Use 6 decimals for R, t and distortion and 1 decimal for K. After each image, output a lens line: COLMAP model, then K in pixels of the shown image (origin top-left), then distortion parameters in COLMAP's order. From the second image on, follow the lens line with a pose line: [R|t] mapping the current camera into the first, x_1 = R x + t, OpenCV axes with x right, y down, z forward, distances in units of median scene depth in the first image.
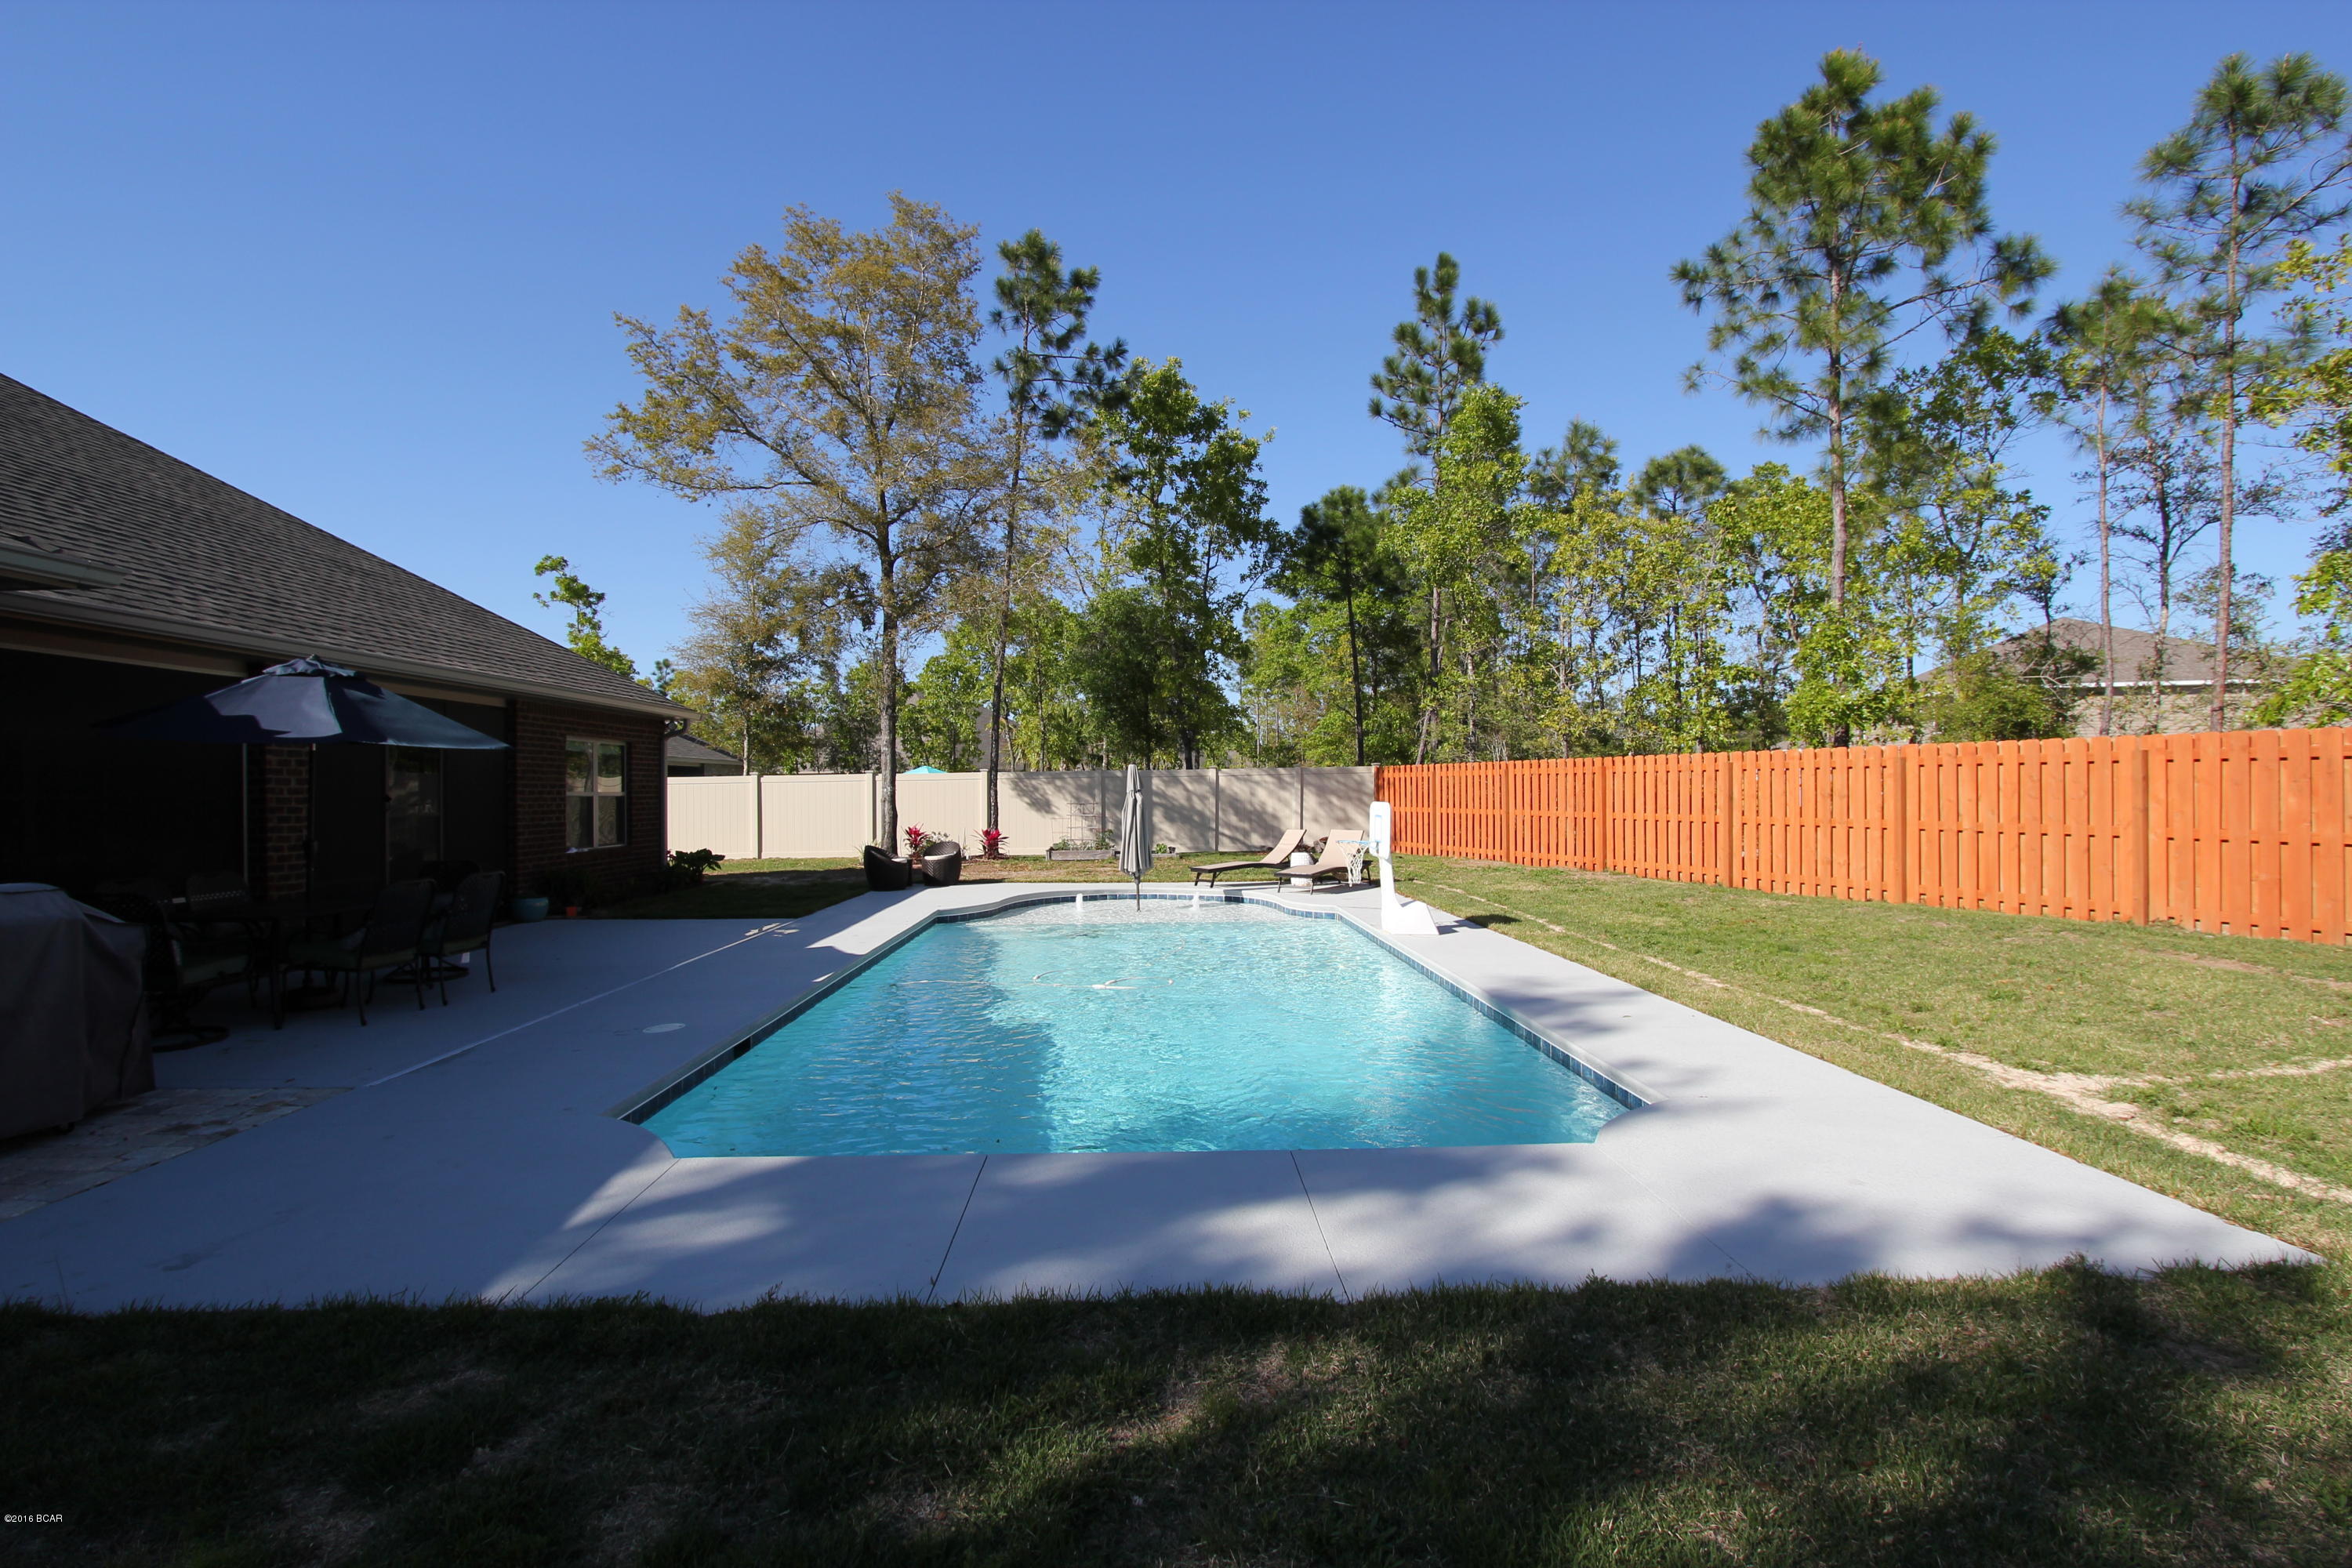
lens RADIAL K [[1081.1, 0, 1184.5], [0, 1081.1, 769.1], [0, 0, 1]] dist [-0.026076, 0.002685]
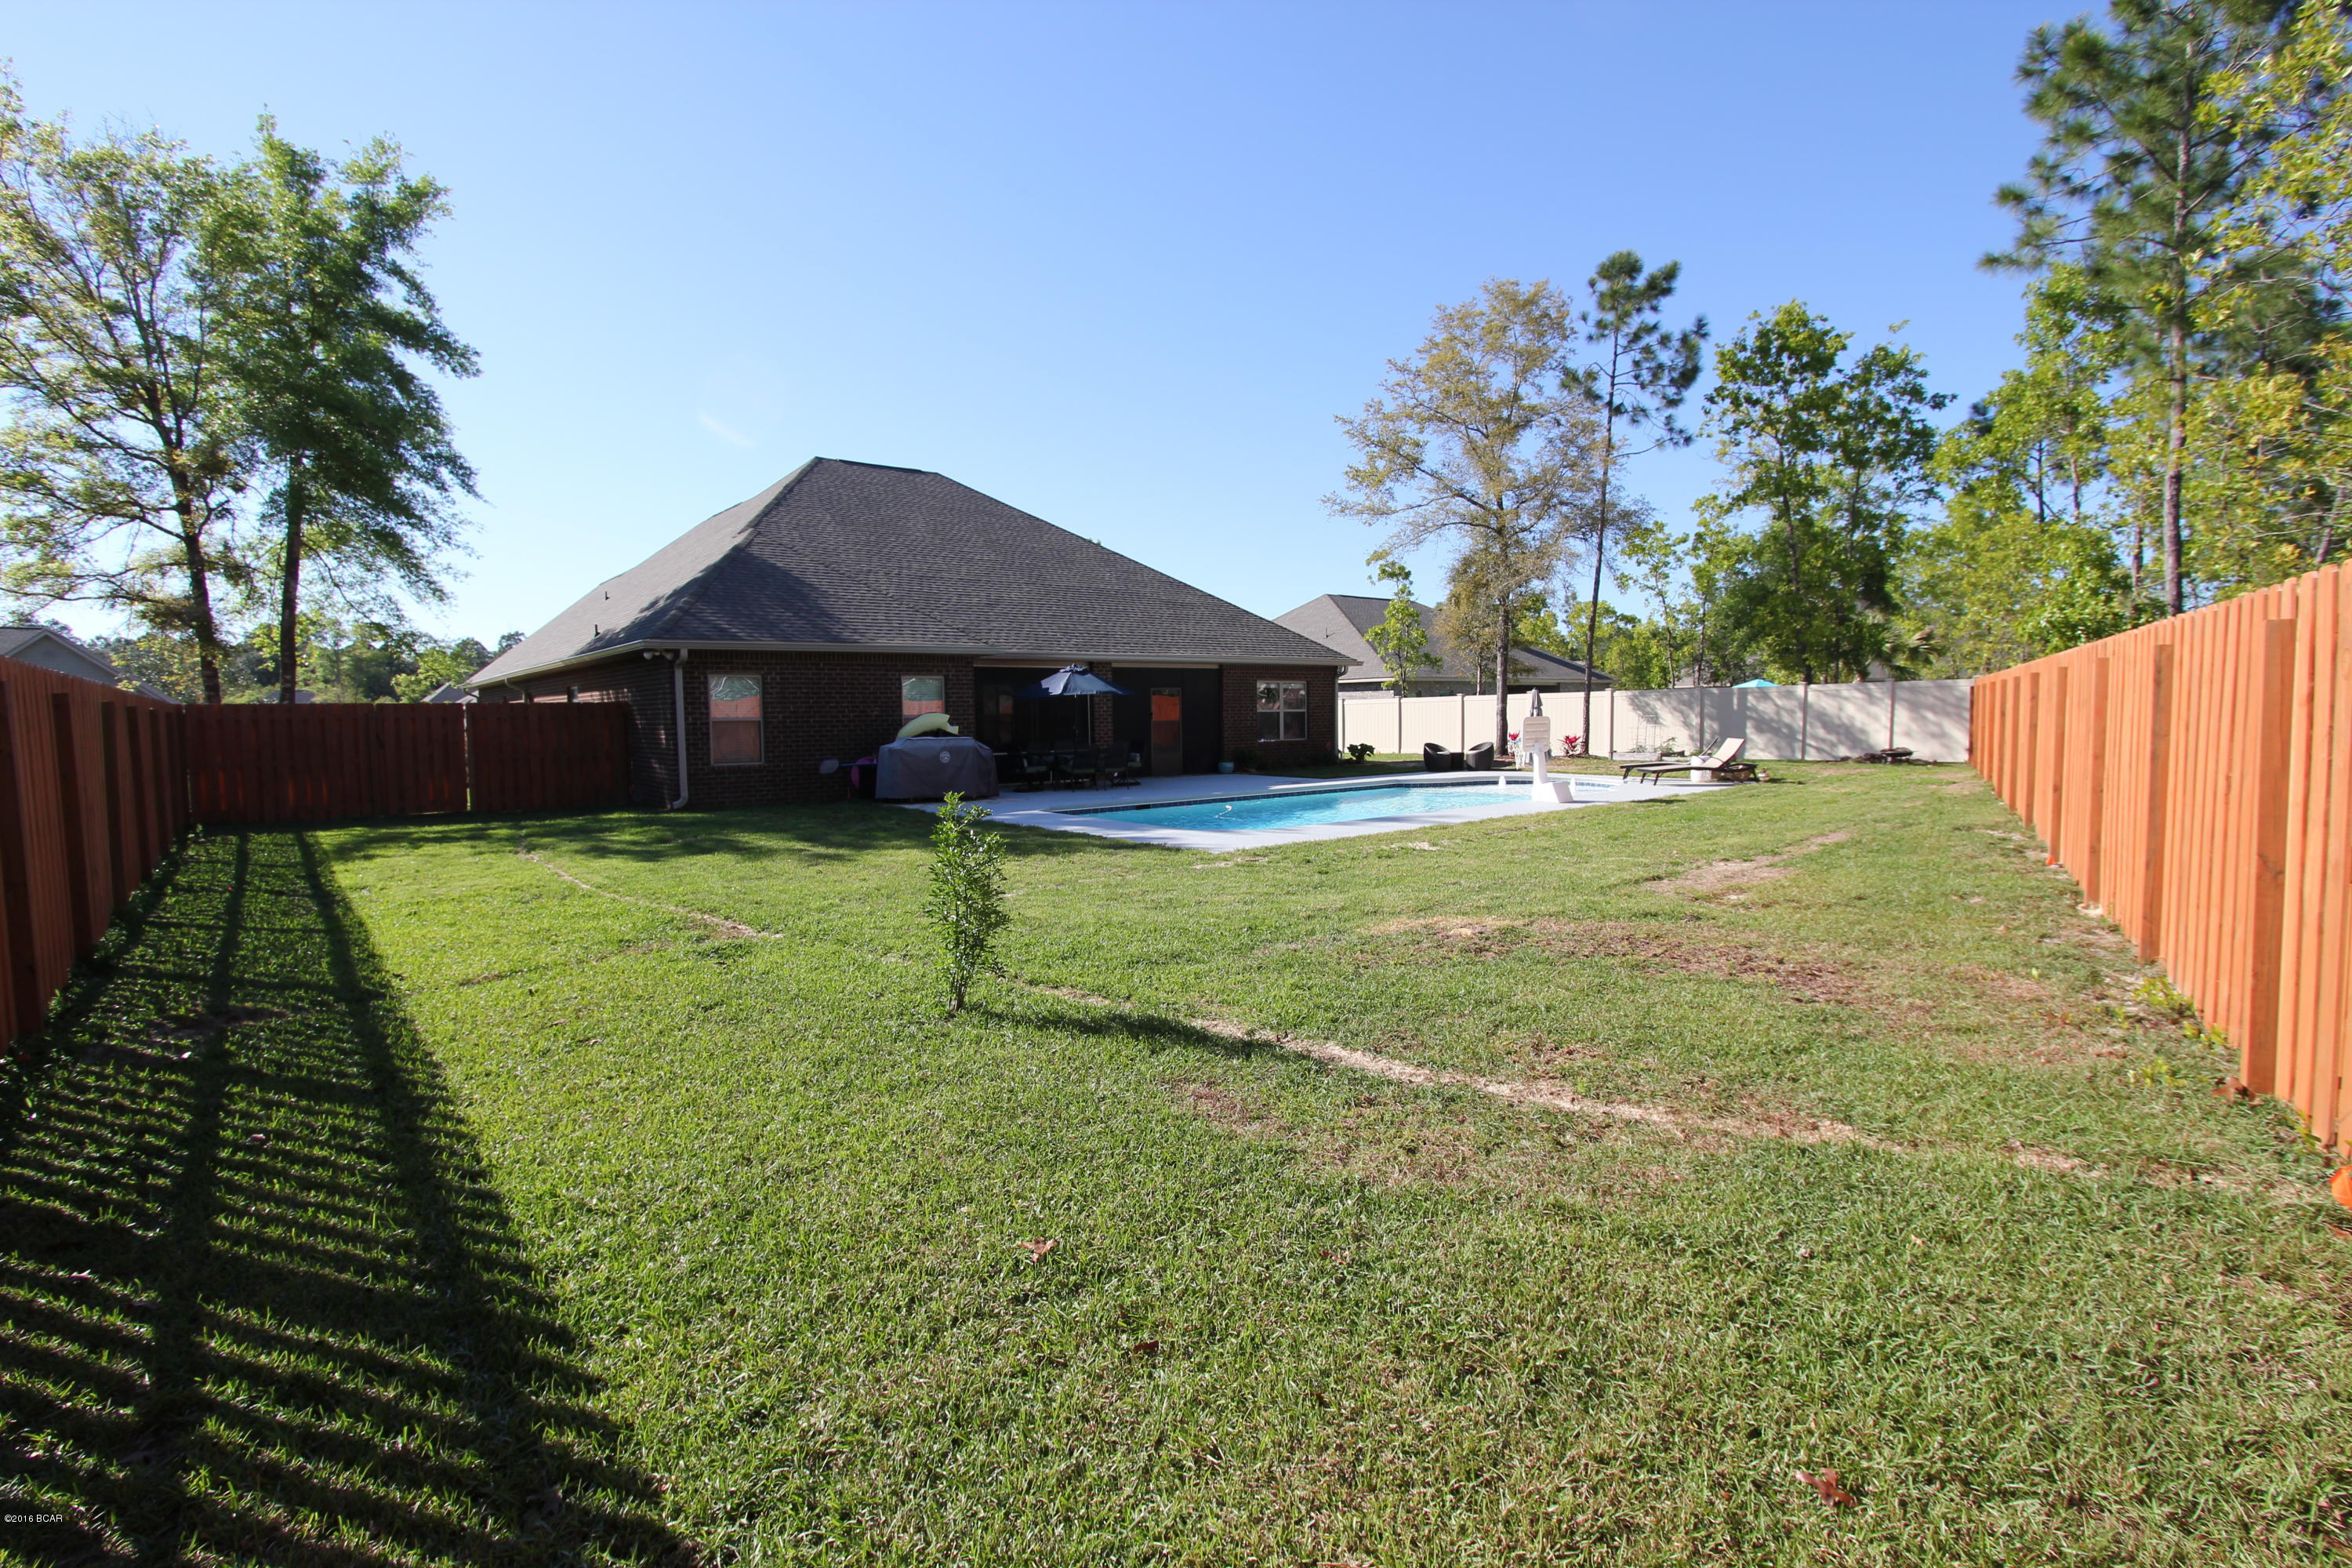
lens RADIAL K [[1081.1, 0, 1182.2], [0, 1081.1, 797.9], [0, 0, 1]] dist [-0.026076, 0.002685]
pose [[0.593822, 0.064435, -0.802012, 0.538744], [0.024102, 0.994916, 0.097778, -0.008448], [0.804235, -0.077393, 0.589250, -0.157410]]
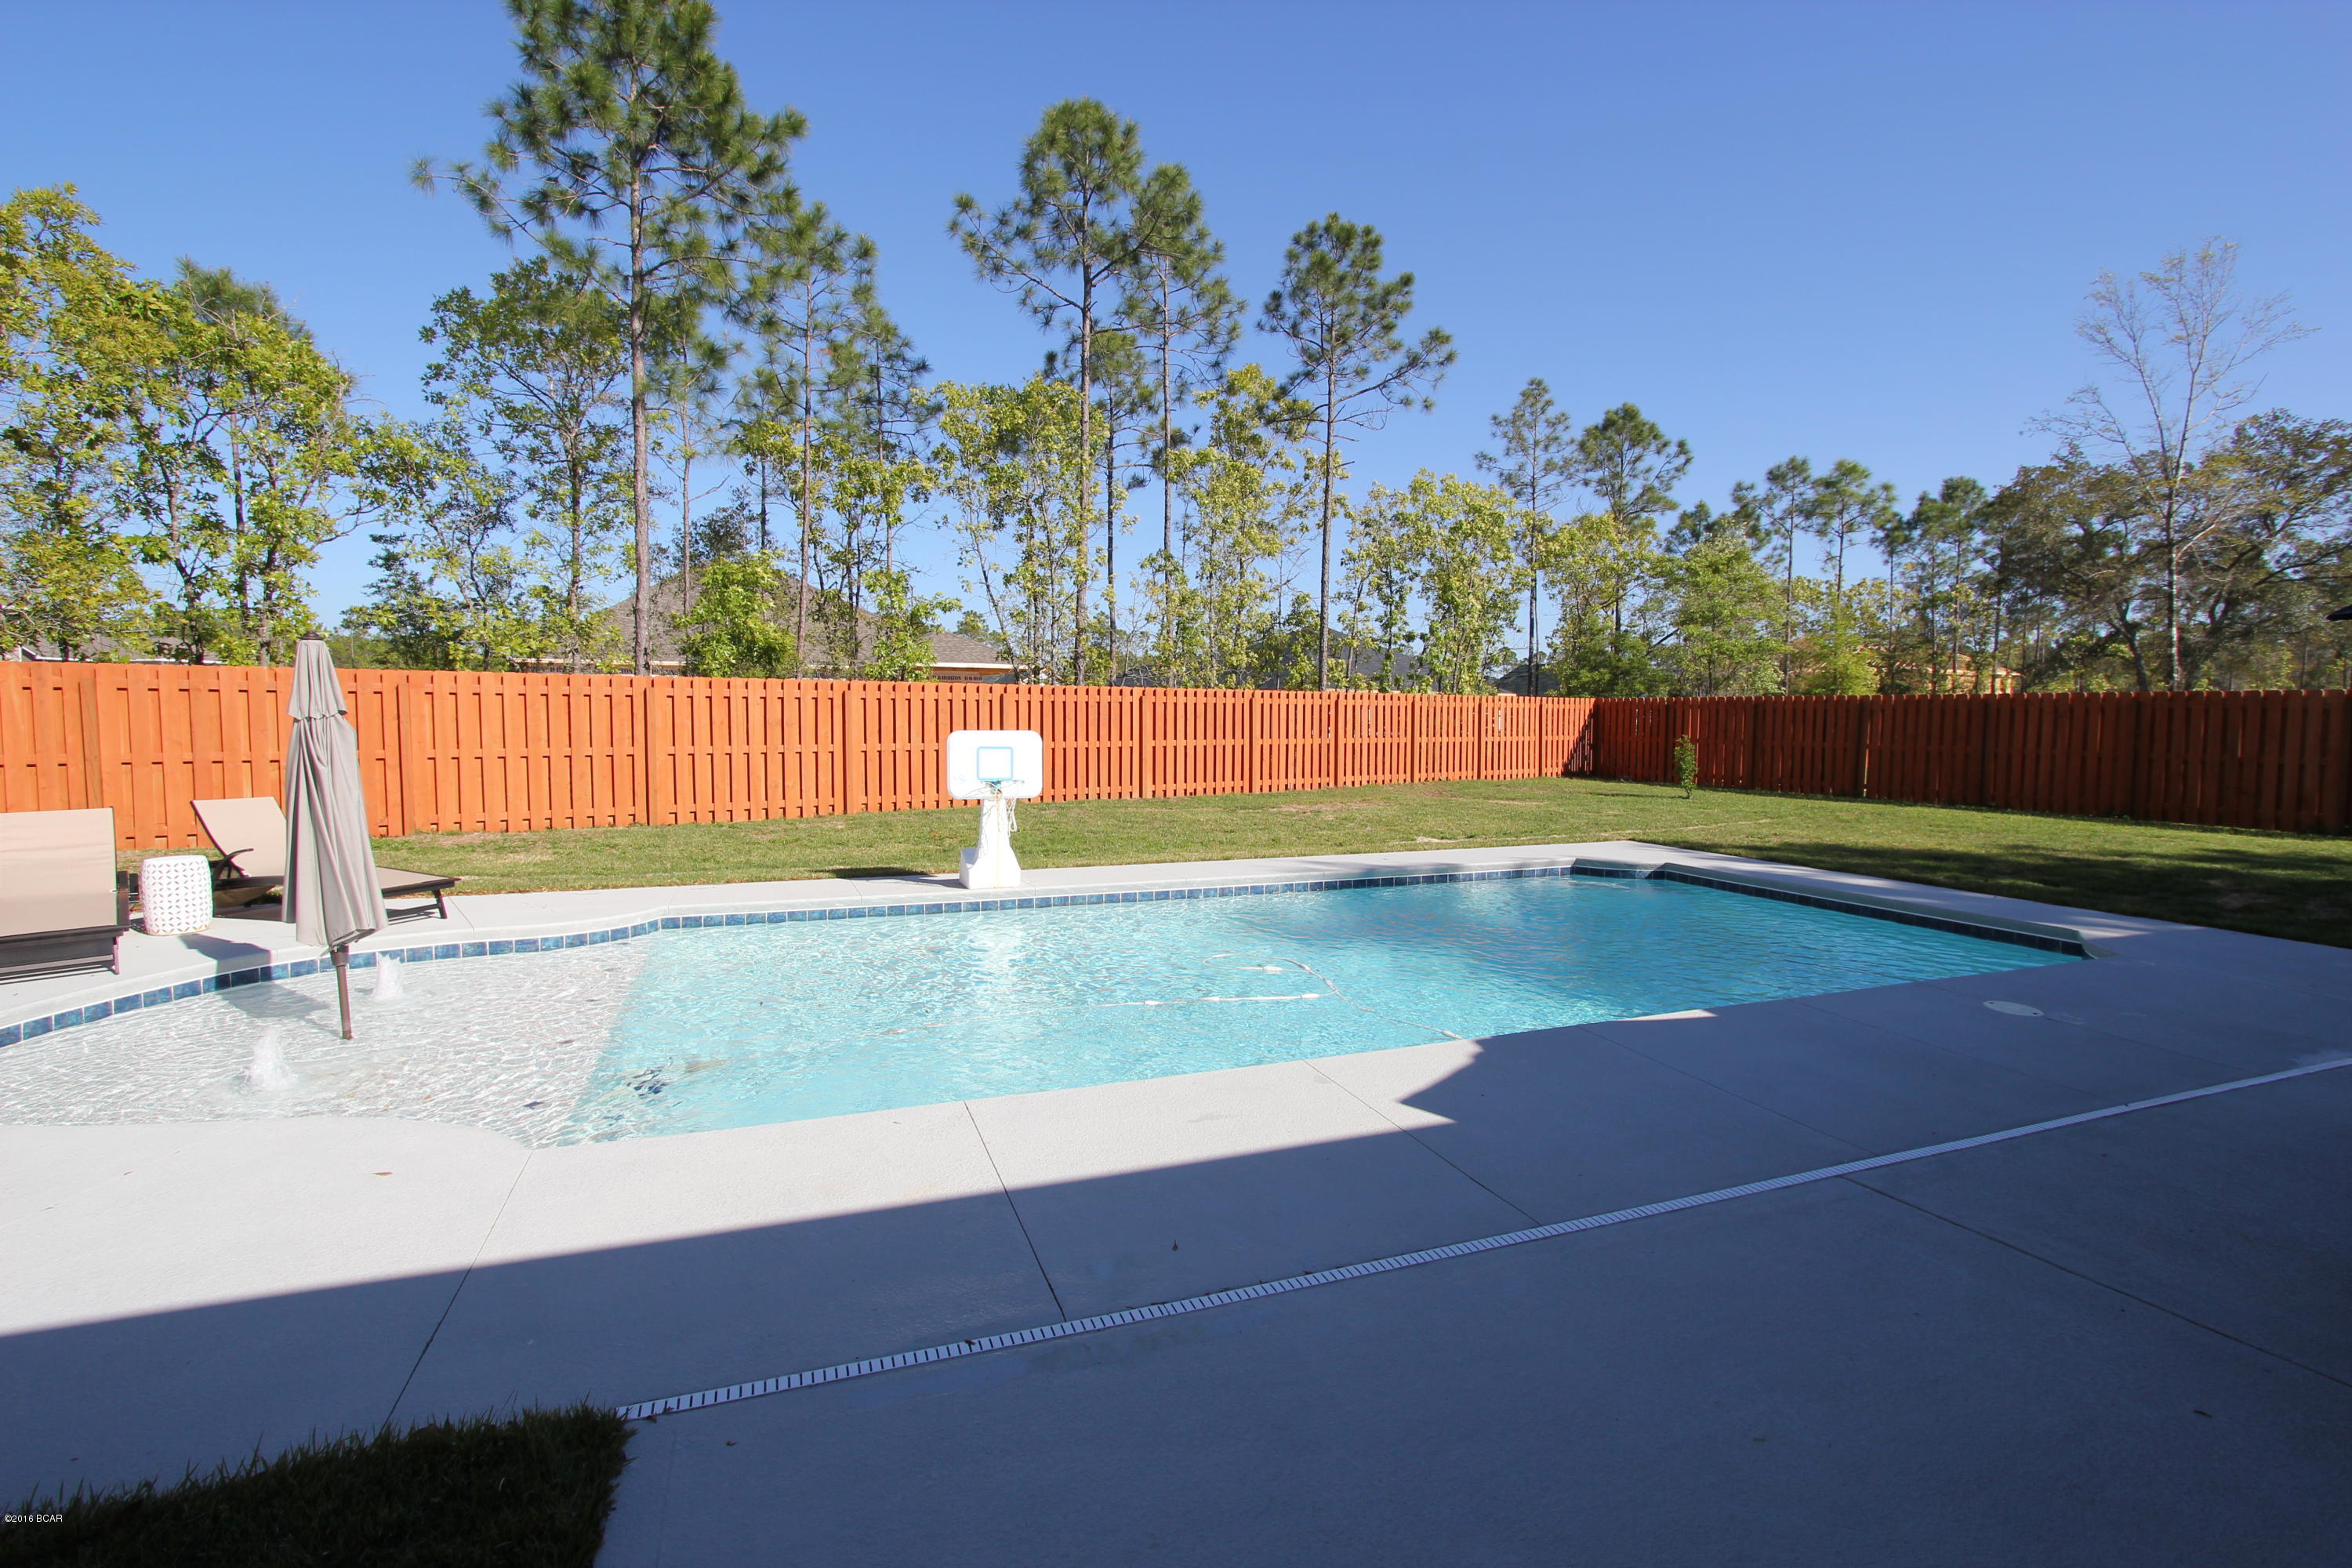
lens RADIAL K [[1081.1, 0, 1162.8], [0, 1081.1, 763.6], [0, 0, 1]] dist [-0.026076, 0.002685]
pose [[-0.300939, -0.034439, 0.953021, -0.299797], [-0.019701, 0.999359, 0.029892, 0.013307], [-0.953440, -0.009779, -0.301424, 0.534302]]
